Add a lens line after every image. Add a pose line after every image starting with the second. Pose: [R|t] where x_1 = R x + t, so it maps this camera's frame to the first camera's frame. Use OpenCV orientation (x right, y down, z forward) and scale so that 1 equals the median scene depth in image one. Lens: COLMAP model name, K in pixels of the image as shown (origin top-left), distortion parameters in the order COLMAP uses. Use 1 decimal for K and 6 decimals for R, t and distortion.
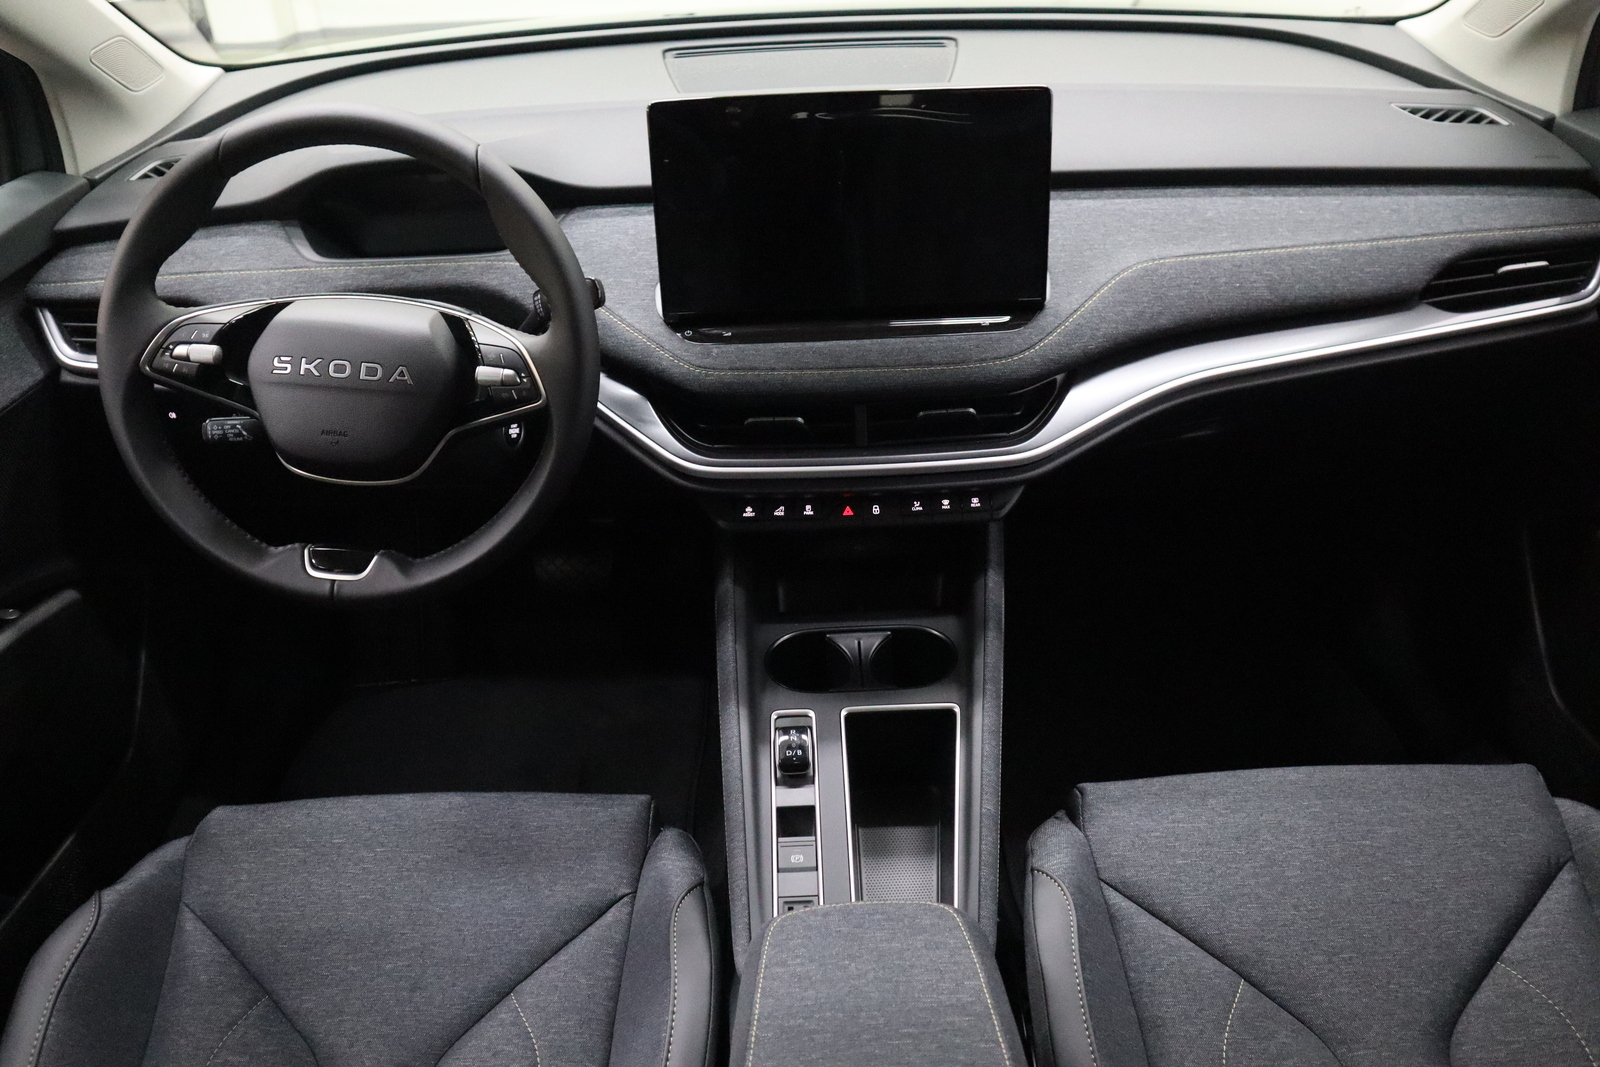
lens RADIAL K [[1306.3, 0, 800.0], [0, 1306.3, 533.5], [0, 0, 1]] dist [-0.046982, 0.006102]
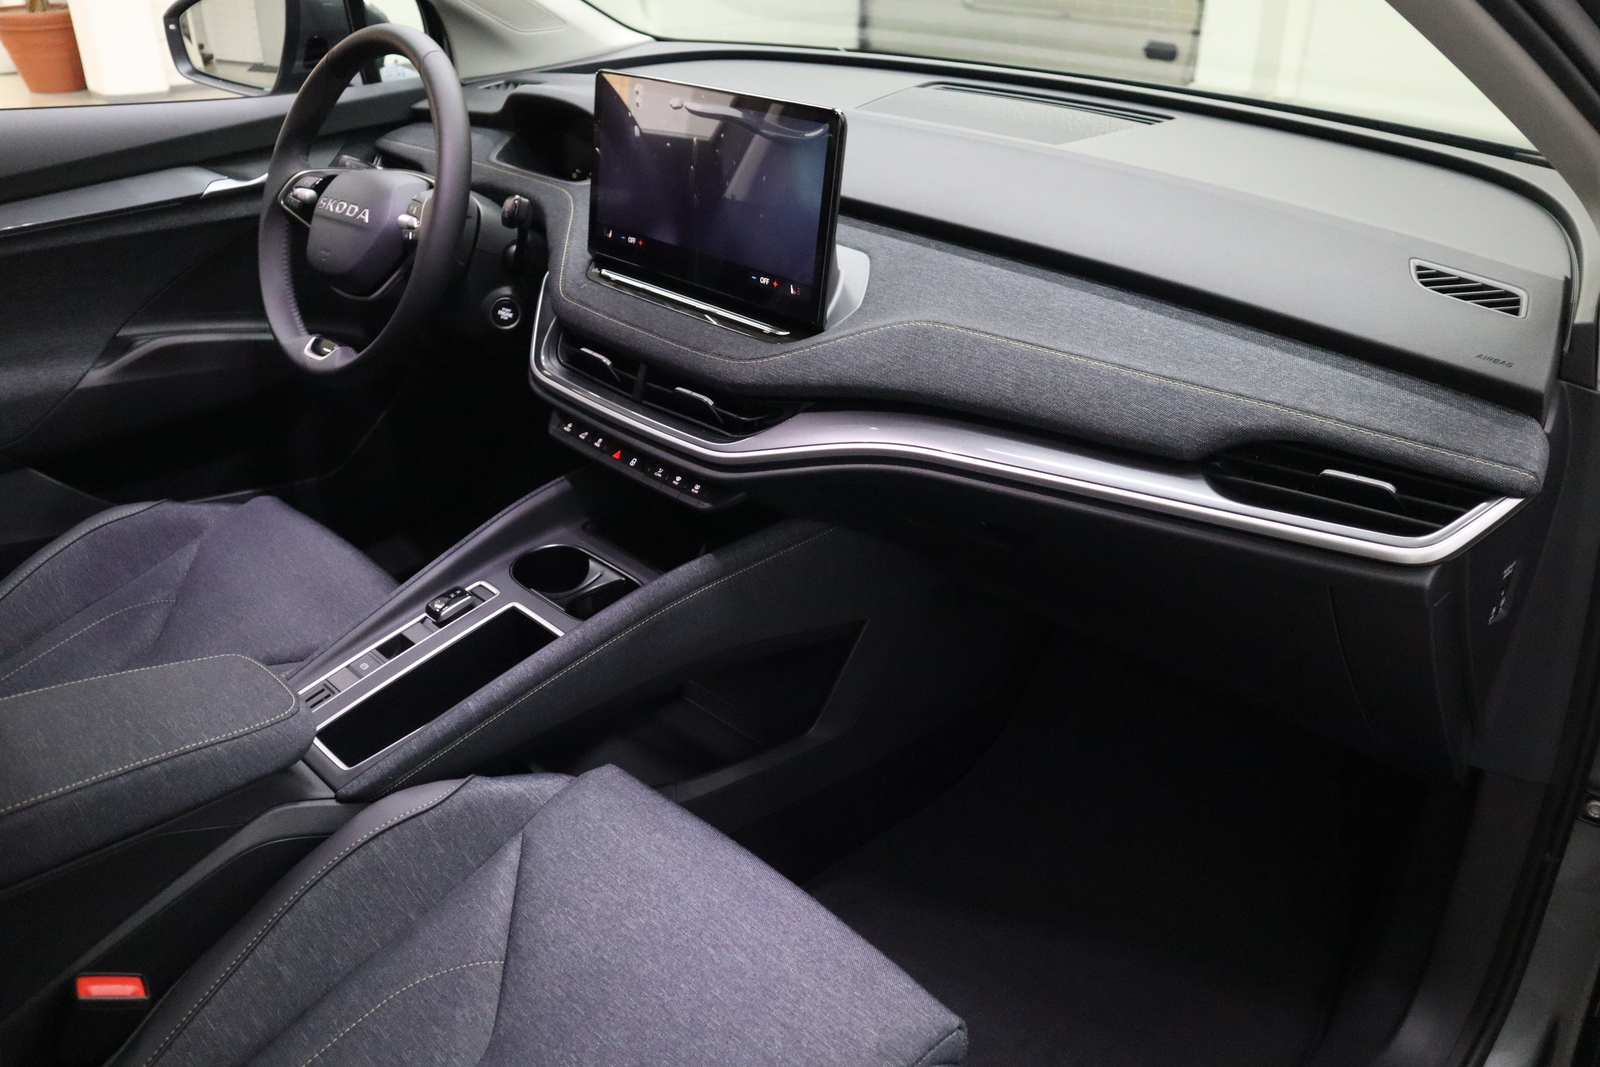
lens RADIAL K [[1271.6, 0, 800.0], [0, 1271.6, 533.5], [0, 0, 1]] dist [-0.083374, 0.066515]
pose [[0.687228, 0.376544, -0.621235, 0.848755], [-0.408969, 0.907321, 0.097534, -0.126407], [0.600385, 0.187038, 0.777531, 0.275204]]
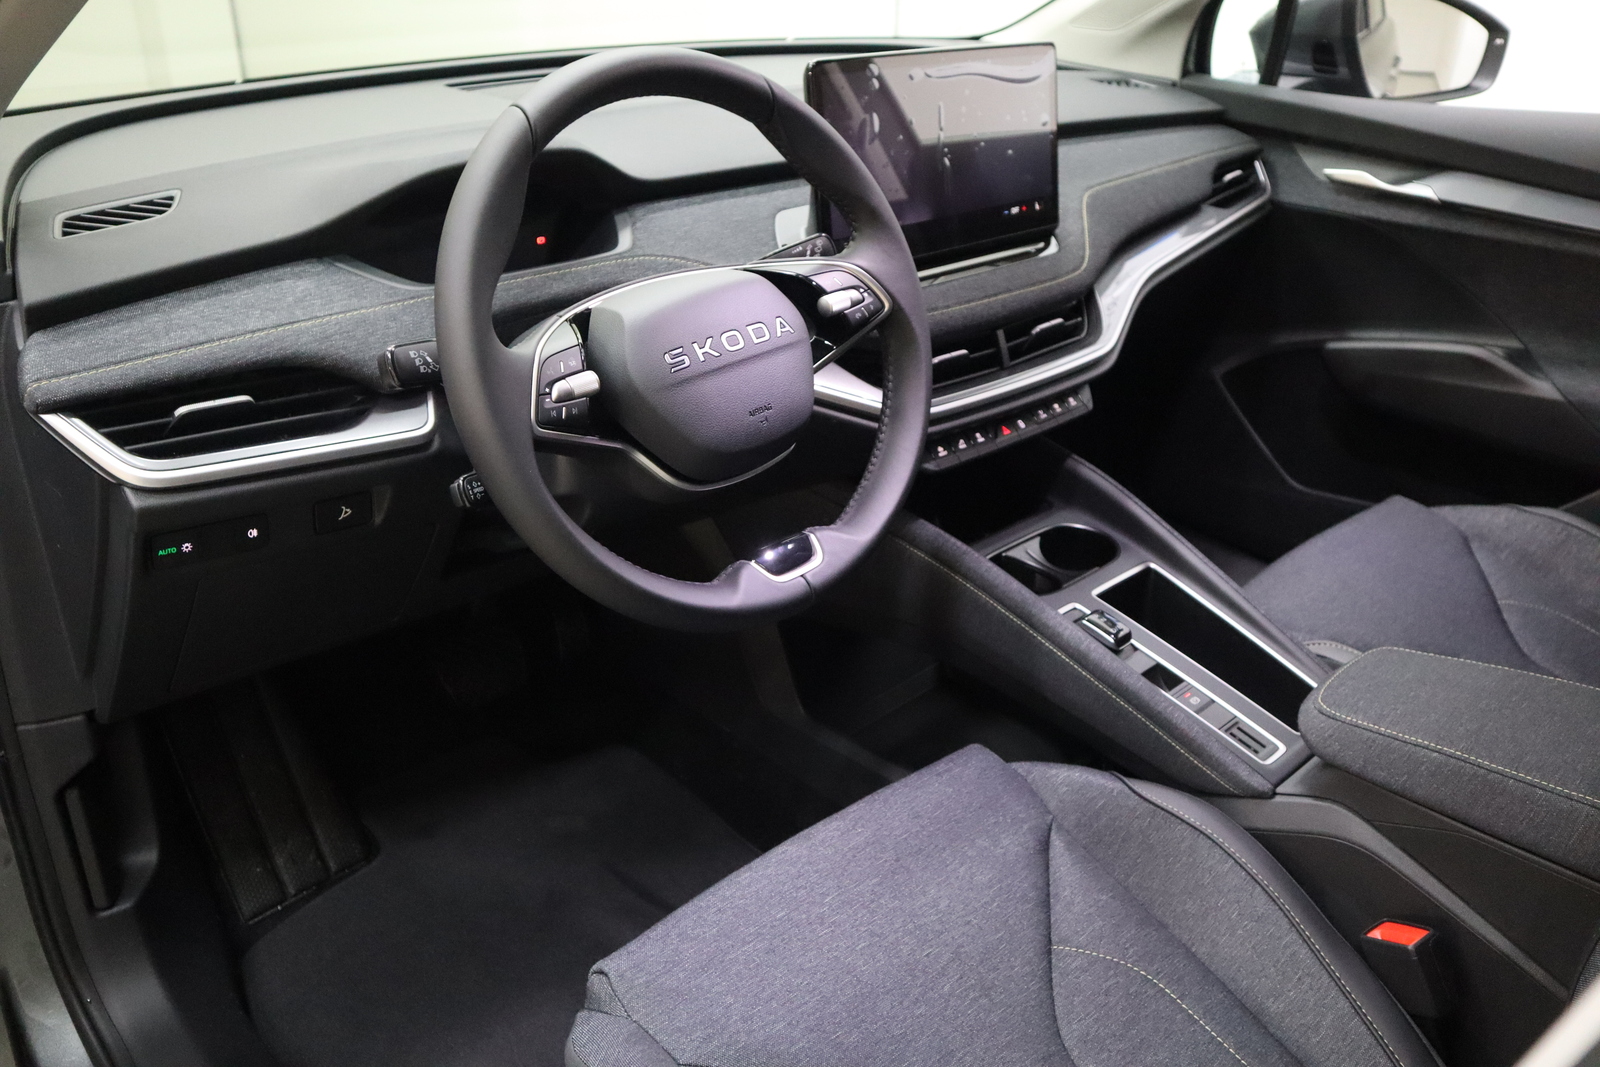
lens RADIAL K [[1306.3, 0, 800.0], [0, 1306.3, 533.5], [0, 0, 1]] dist [-0.046982, 0.006102]
pose [[0.736639, -0.251467, 0.627796, -0.795828], [0.322089, 0.946708, 0.001278, 0.007262], [-0.594661, 0.201265, 0.778377, 0.282734]]
